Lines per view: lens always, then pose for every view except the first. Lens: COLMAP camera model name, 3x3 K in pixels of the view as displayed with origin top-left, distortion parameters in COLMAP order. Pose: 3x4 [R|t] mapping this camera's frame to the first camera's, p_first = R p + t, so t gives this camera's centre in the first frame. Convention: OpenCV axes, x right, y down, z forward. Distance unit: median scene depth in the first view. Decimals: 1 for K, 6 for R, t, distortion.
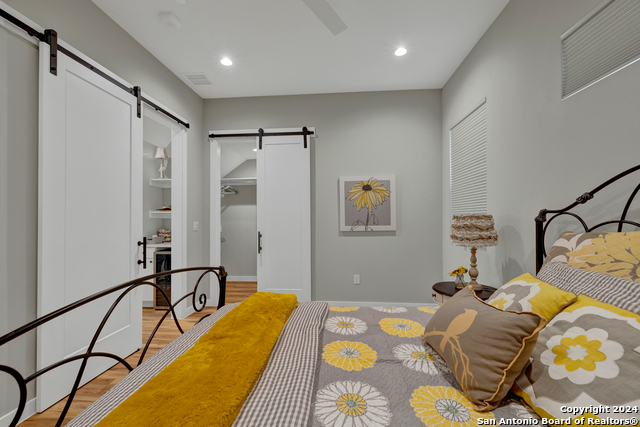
lens RADIAL K [[276.5, 0, 317.5], [0, 276.5, 220.7], [0, 0, 1]] dist [0.001150, 0.000019]
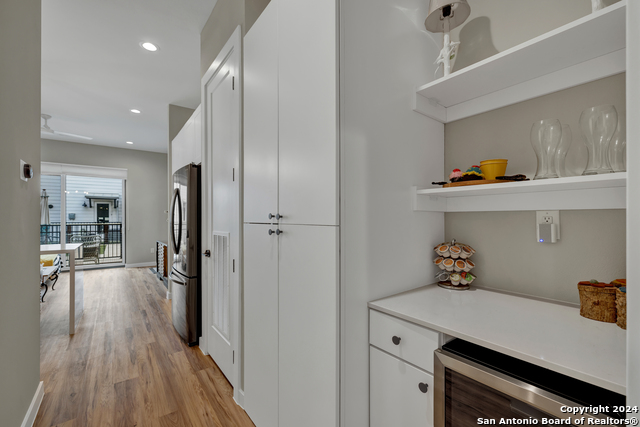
lens RADIAL K [[270.6, 0, 320.0], [0, 270.6, 213.5], [0, 0, 1]] dist [0.000724, 0.000097]
pose [[0.672040, -0.006821, -0.740484, -0.443042], [0.002632, 0.999973, -0.006822, -0.005049], [0.740511, 0.002636, 0.672040, 0.706208]]
